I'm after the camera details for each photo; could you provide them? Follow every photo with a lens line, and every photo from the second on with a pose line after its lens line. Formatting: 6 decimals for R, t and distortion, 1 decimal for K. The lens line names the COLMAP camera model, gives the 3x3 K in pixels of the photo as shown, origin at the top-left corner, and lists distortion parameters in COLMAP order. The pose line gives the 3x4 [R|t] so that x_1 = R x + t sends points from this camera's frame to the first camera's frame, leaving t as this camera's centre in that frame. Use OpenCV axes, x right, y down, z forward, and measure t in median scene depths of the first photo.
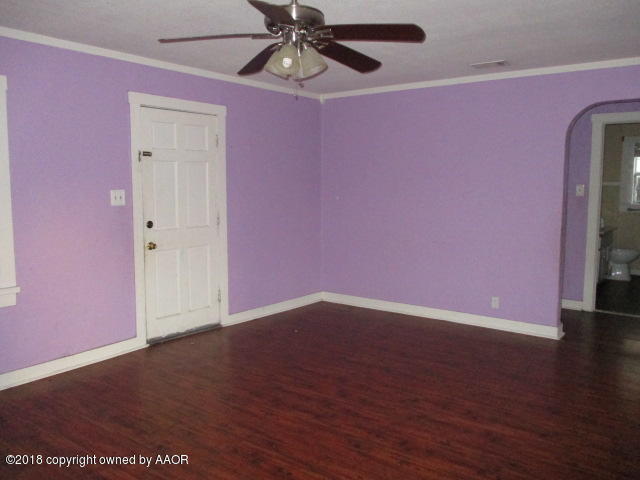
lens RADIAL K [[539.8, 0, 321.4], [0, 539.8, 235.4], [0, 0, 1]] dist [-0.021800, 0.016927]
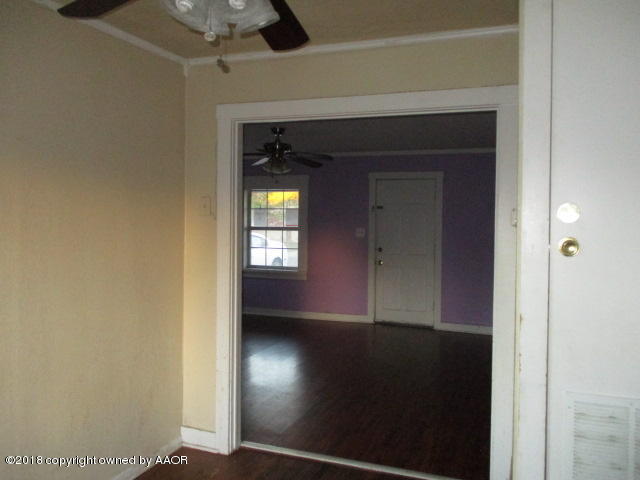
lens RADIAL K [[539.8, 0, 321.4], [0, 539.8, 235.4], [0, 0, 1]] dist [-0.021800, 0.016927]
pose [[0.276134, 0.031599, -0.960599, 1.236460], [-0.109778, 0.993955, 0.001139, -0.046478], [0.954829, 0.105138, 0.277934, 0.366165]]
